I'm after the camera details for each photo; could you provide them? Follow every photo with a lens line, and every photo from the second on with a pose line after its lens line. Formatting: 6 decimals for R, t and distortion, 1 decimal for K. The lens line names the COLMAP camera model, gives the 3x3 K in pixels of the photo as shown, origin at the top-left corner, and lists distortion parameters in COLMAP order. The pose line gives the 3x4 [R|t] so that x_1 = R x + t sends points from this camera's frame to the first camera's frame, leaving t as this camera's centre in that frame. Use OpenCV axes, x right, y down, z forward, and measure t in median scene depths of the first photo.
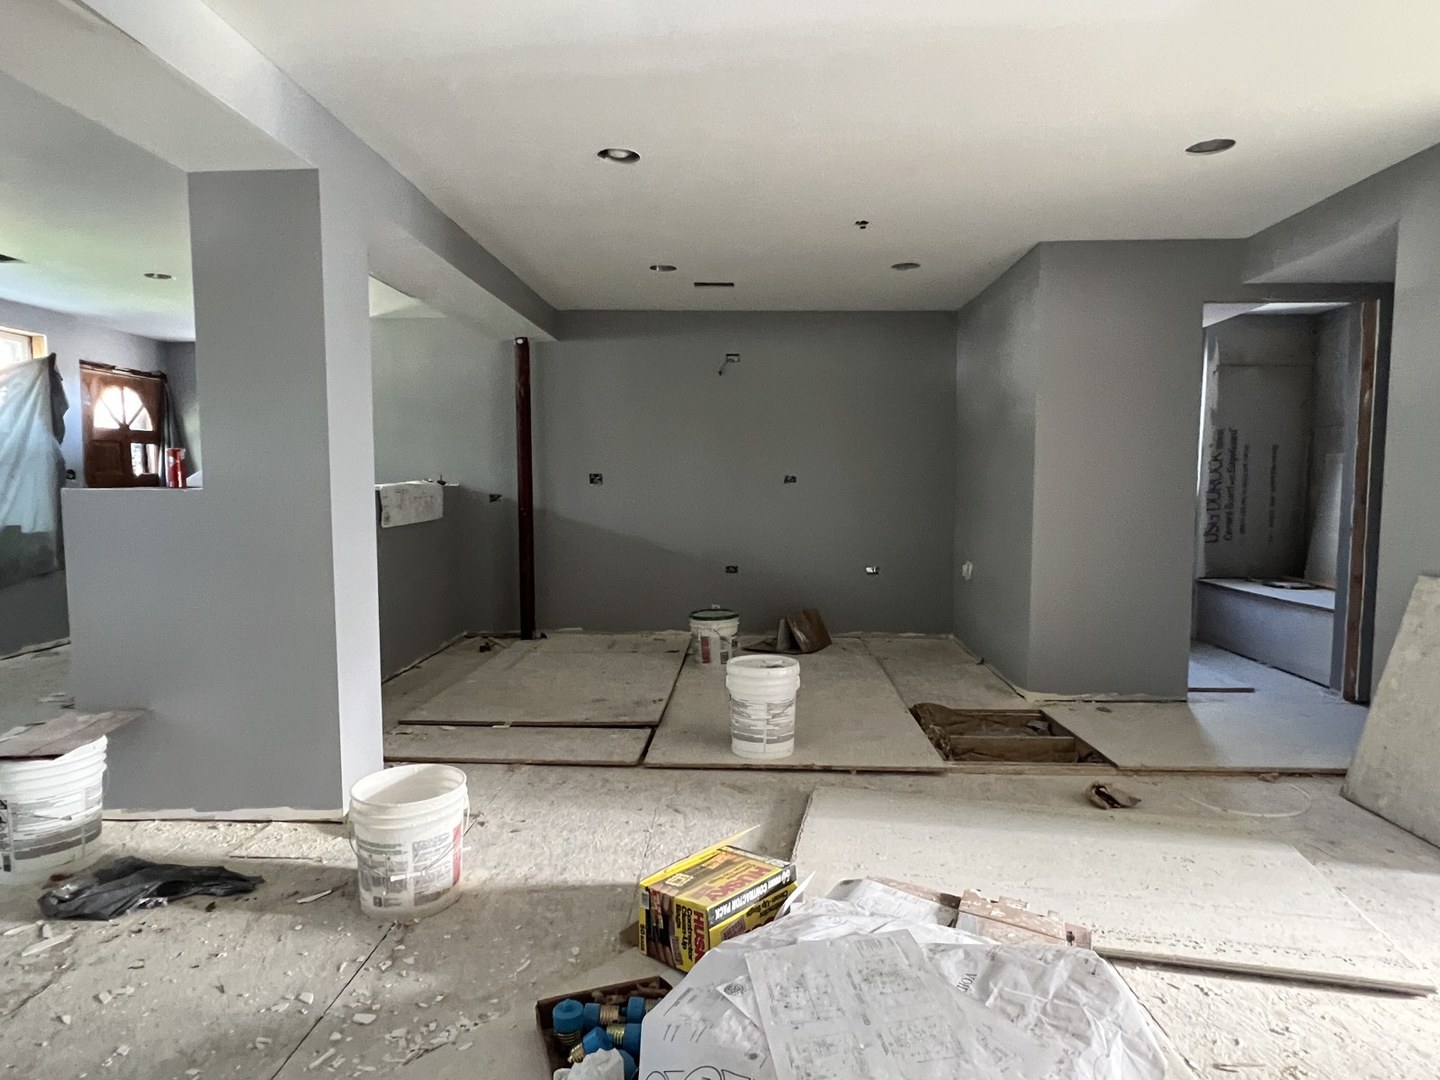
lens RADIAL K [[854.6, 0, 720.0], [0, 854.6, 540.0], [0, 0, 1]] dist [-0.002602, 0.000299]
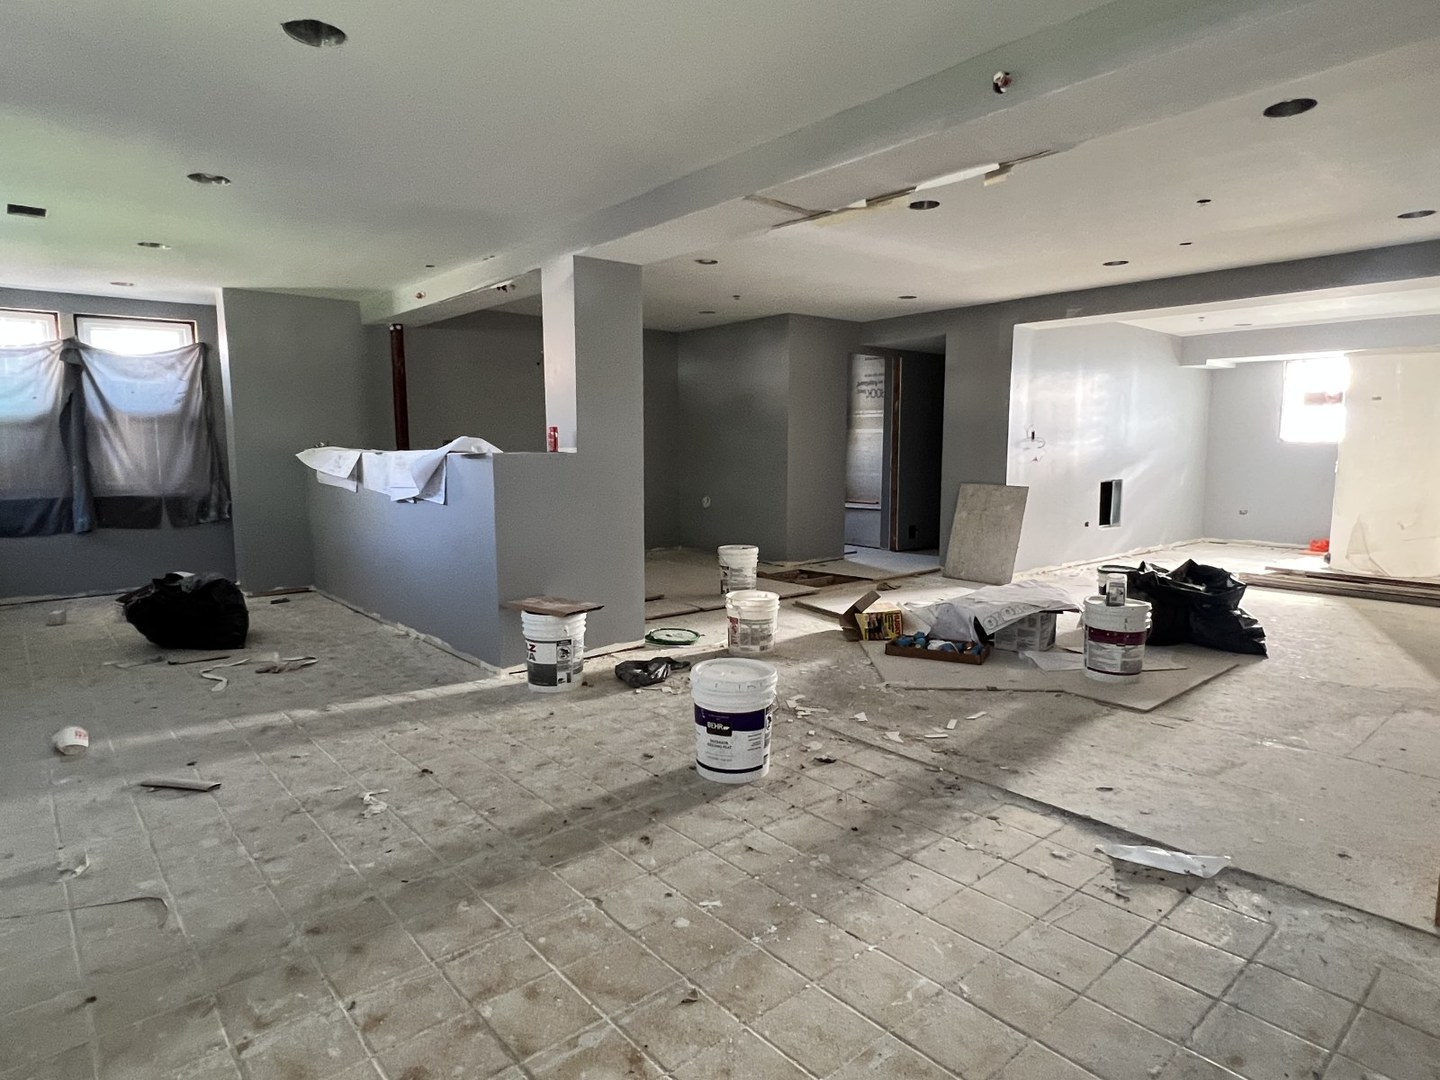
lens RADIAL K [[854.6, 0, 720.0], [0, 854.6, 540.0], [0, 0, 1]] dist [-0.002602, 0.000299]
pose [[0.737619, -0.082237, 0.670190, -1.381723], [0.054916, 0.996574, 0.061845, 0.013801], [-0.672980, -0.008814, 0.739608, -0.365026]]
